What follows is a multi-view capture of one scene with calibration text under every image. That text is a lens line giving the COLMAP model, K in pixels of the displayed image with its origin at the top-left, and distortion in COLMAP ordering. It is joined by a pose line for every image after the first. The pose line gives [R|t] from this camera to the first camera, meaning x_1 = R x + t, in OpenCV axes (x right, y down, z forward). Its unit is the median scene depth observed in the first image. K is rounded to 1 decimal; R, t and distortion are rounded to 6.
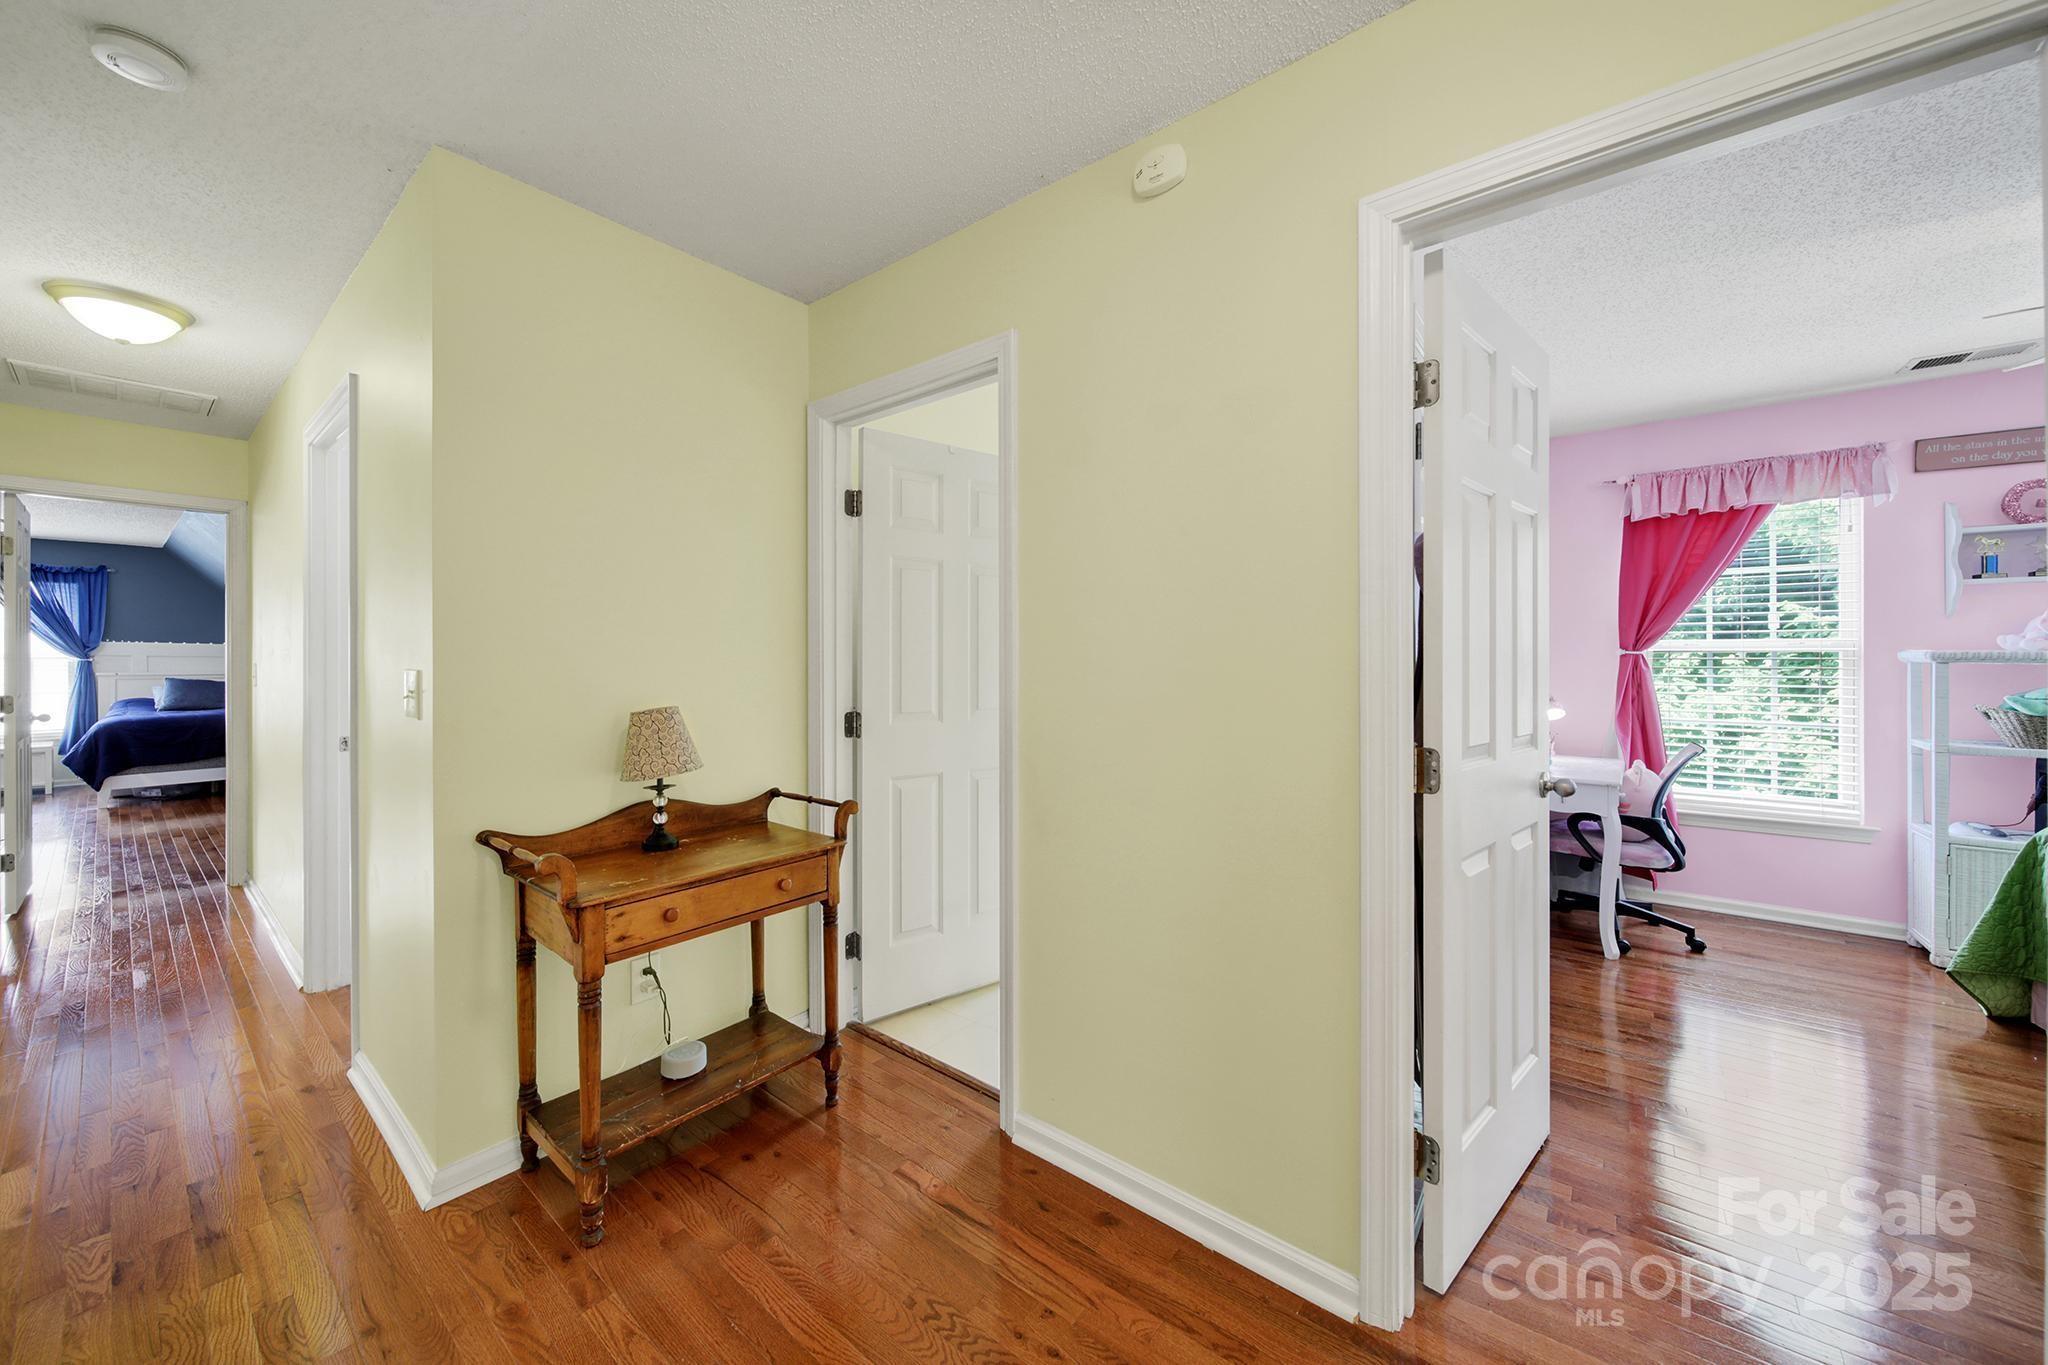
lens RADIAL K [[739.6, 0, 1023.0], [0, 739.6, 662.3], [0, 0, 1]] dist [0.000504, 0.000008]
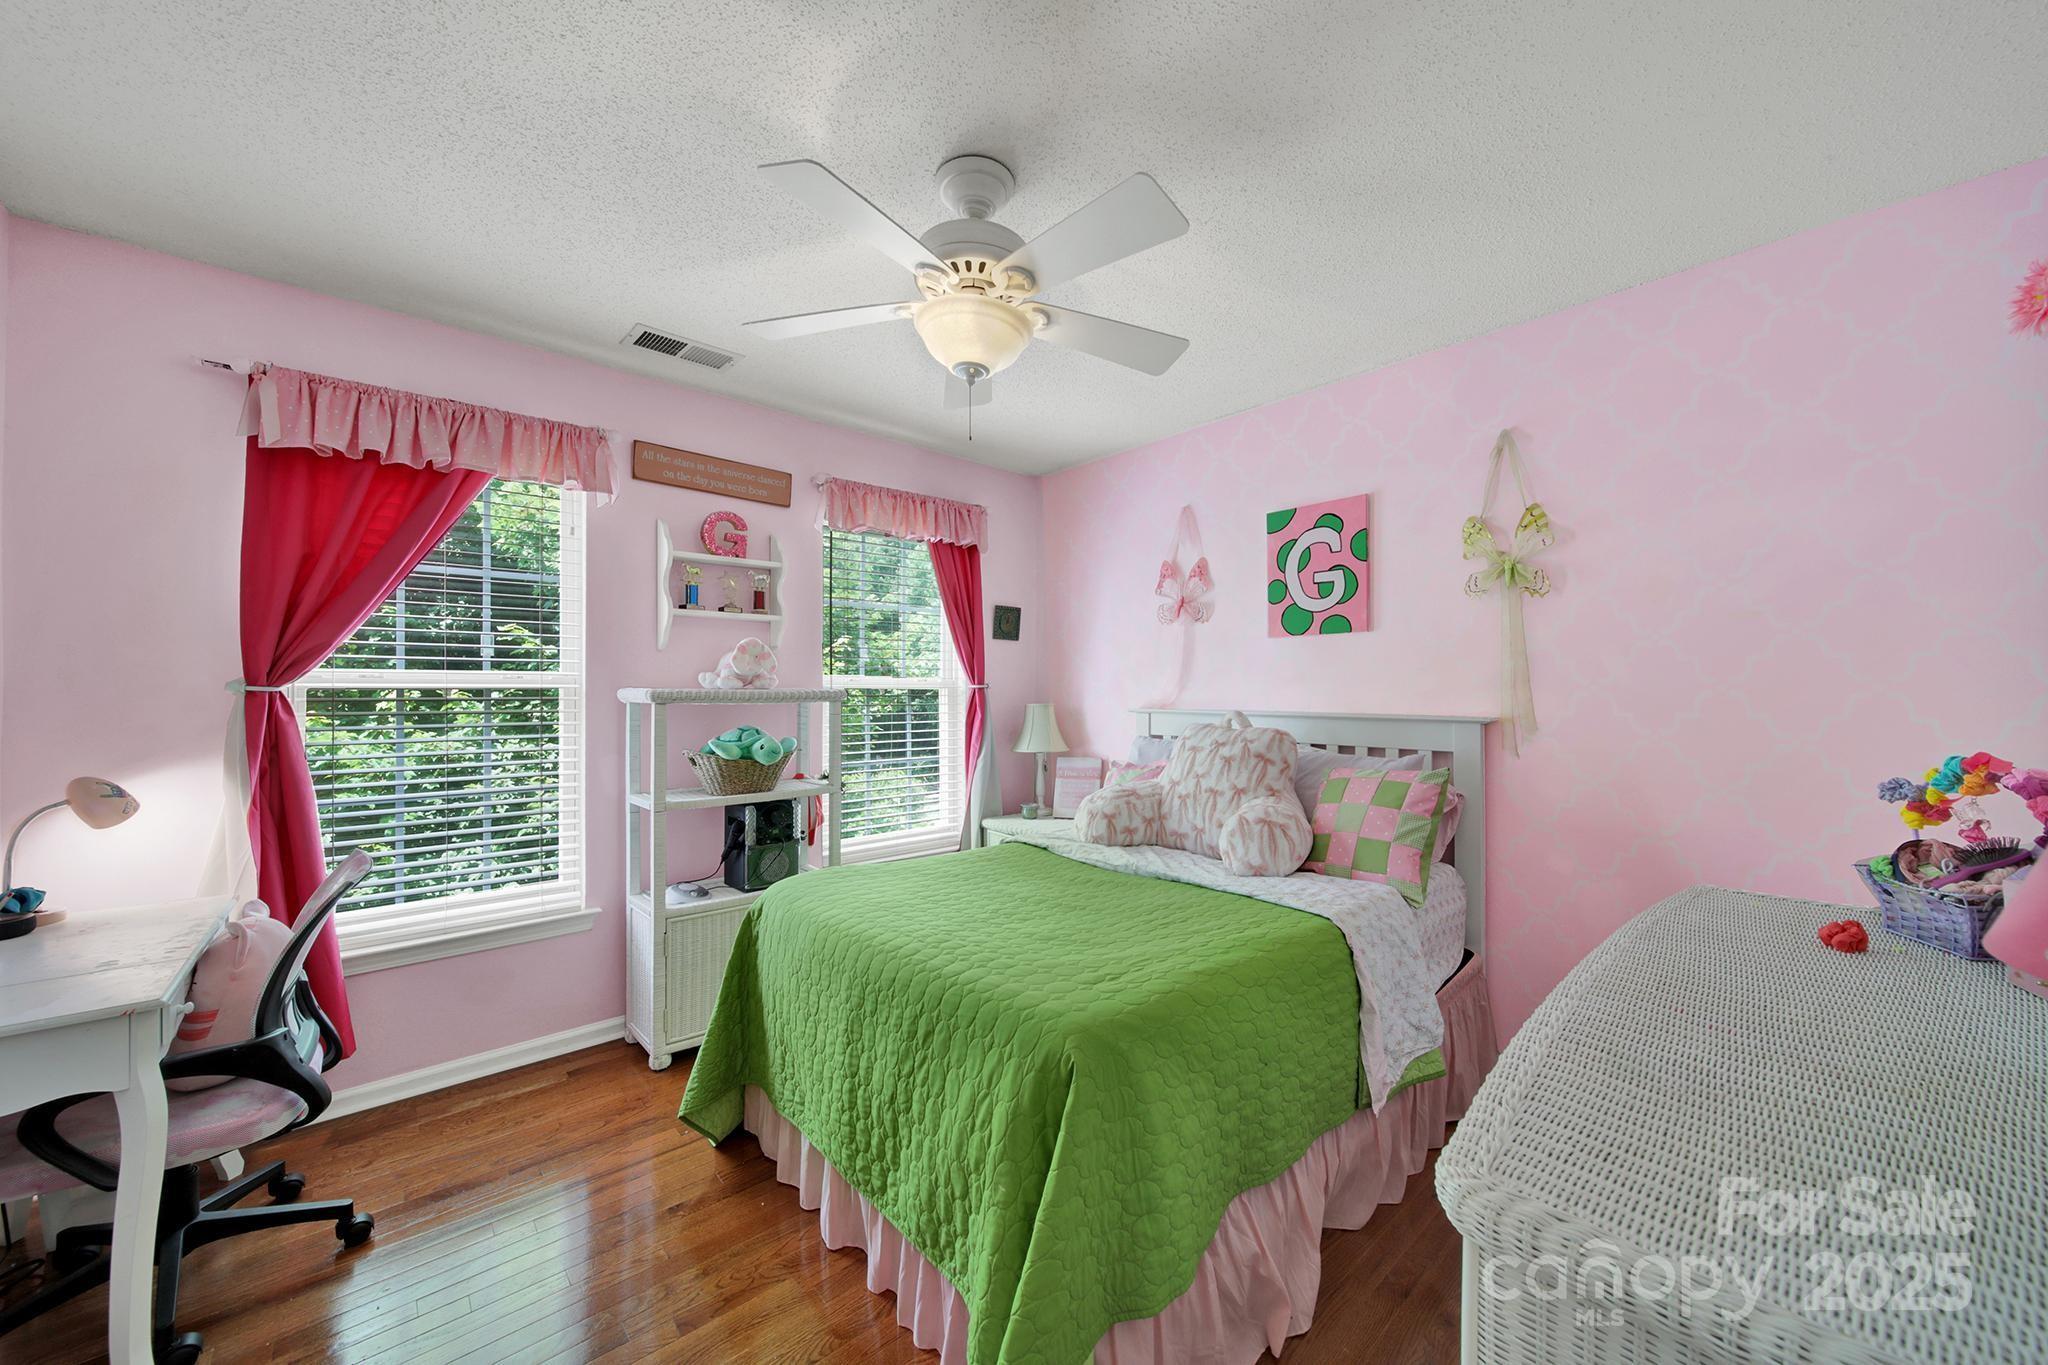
lens RADIAL K [[732.8, 0, 1020.8], [0, 732.8, 686.7], [0, 0, 1]] dist [0.000192, 0.000047]
pose [[0.165568, 0.008989, 0.986157, 0.437898], [0.005642, 0.999933, -0.010062, -0.006851], [-0.986182, 0.007230, 0.165507, 0.409881]]
